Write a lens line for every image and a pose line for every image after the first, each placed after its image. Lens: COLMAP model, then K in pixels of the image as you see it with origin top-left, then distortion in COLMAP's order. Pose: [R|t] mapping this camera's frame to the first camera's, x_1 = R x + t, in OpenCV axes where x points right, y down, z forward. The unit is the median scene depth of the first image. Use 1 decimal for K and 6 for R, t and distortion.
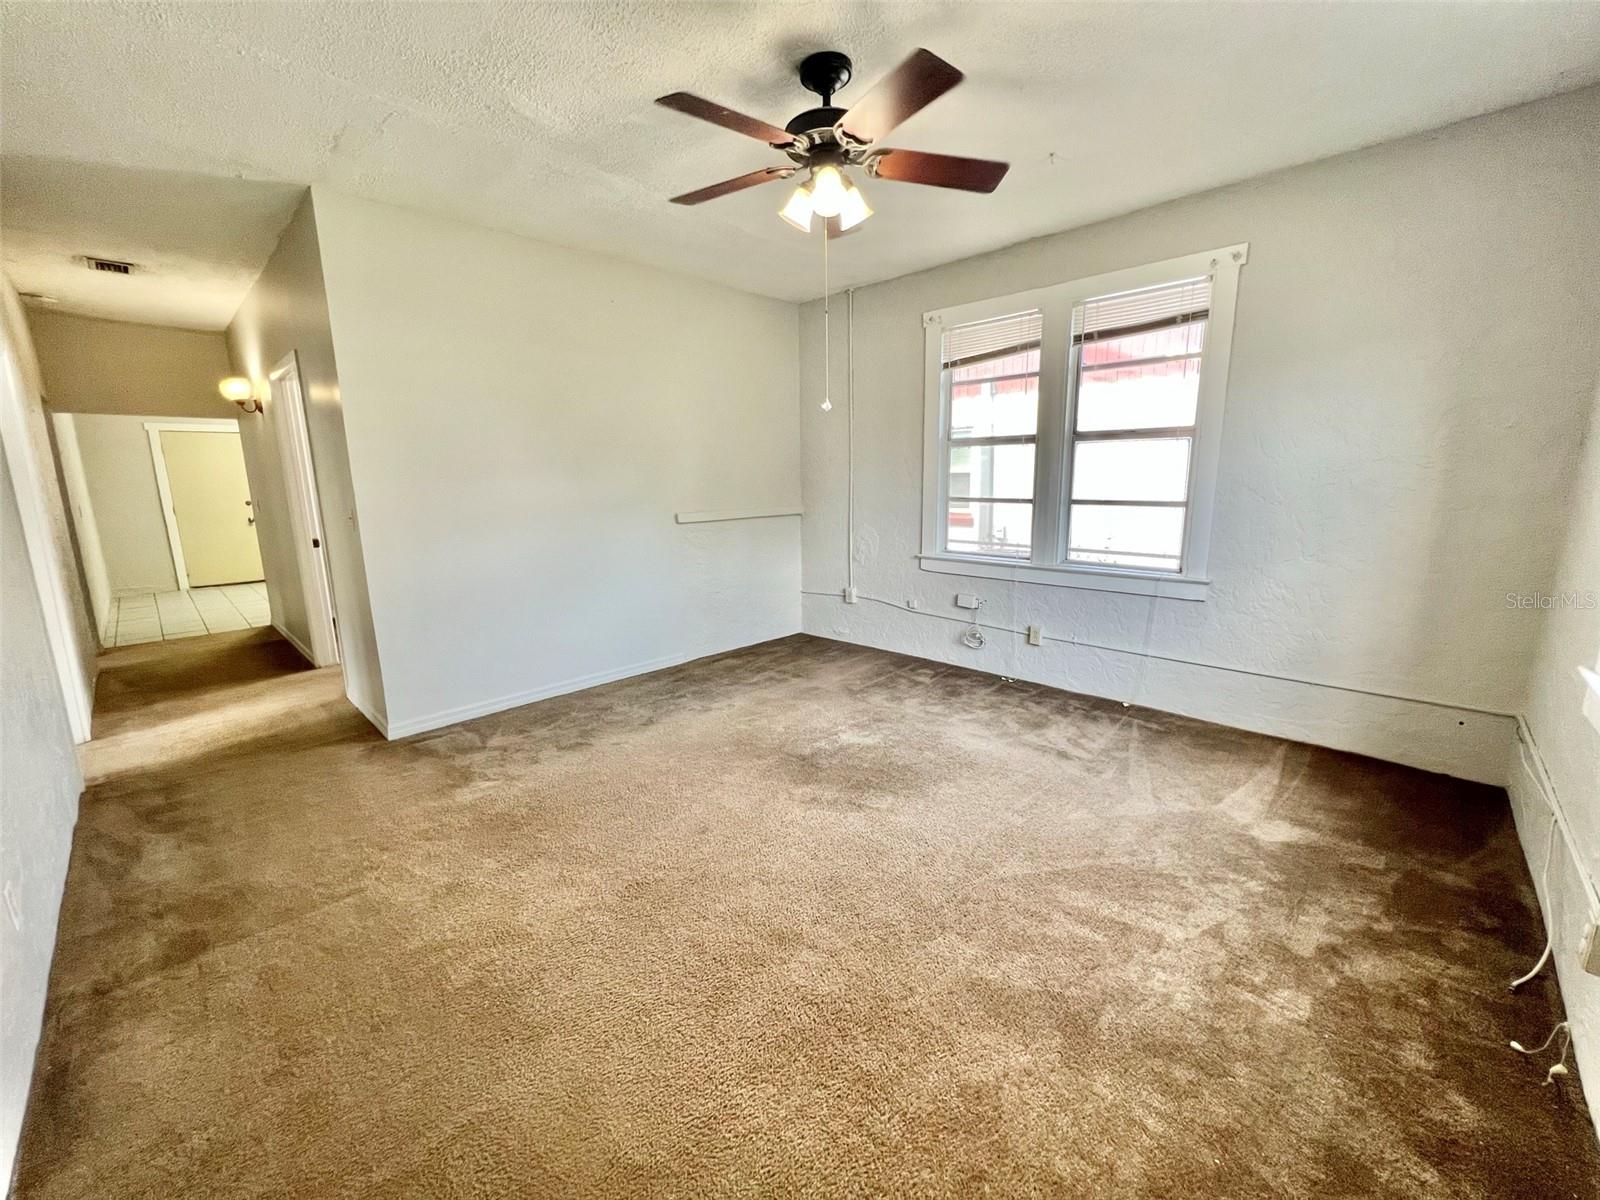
lens RADIAL K [[643.0, 0, 800.0], [0, 643.0, 600.0], [0, 0, 1]] dist [-0.002781, -0.000088]
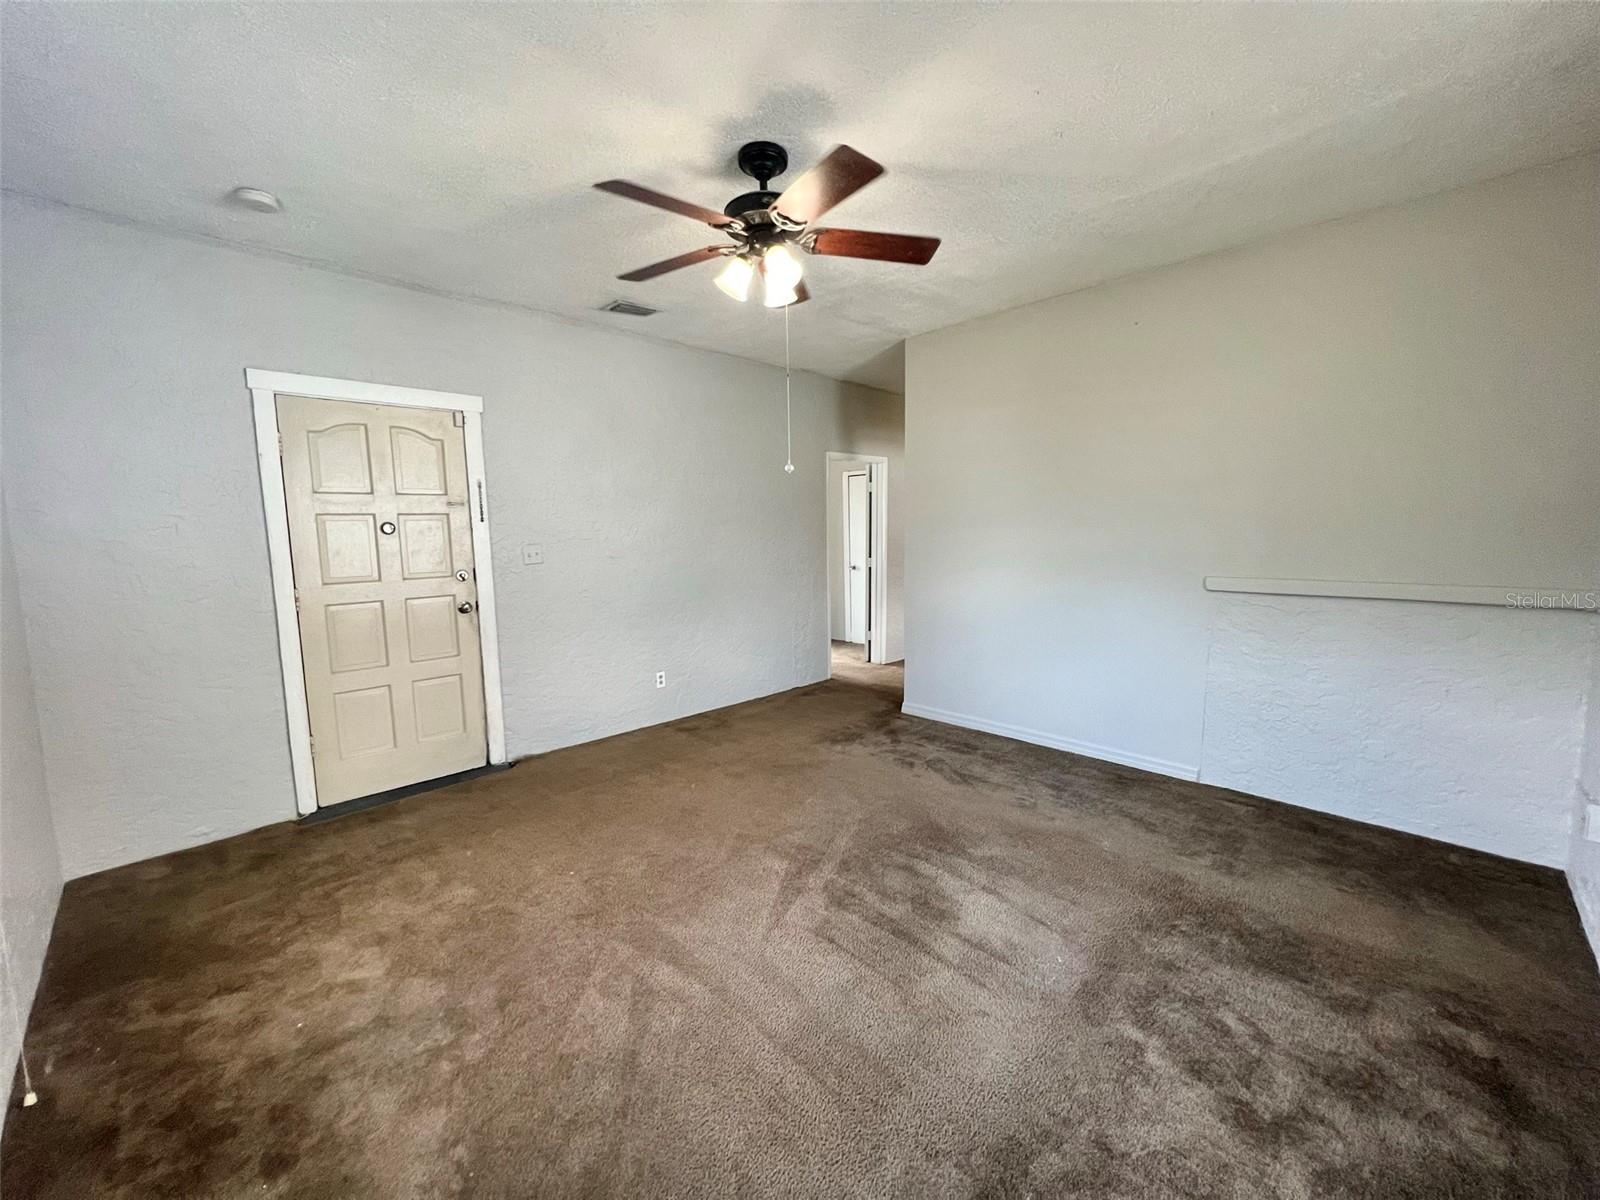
lens RADIAL K [[643.0, 0, 800.0], [0, 643.0, 600.0], [0, 0, 1]] dist [-0.002781, -0.000088]
pose [[-0.016251, 0.133535, -0.990911, 0.754865], [-0.176188, 0.975152, 0.134300, -0.177872], [0.984222, 0.176769, 0.007680, 0.752780]]
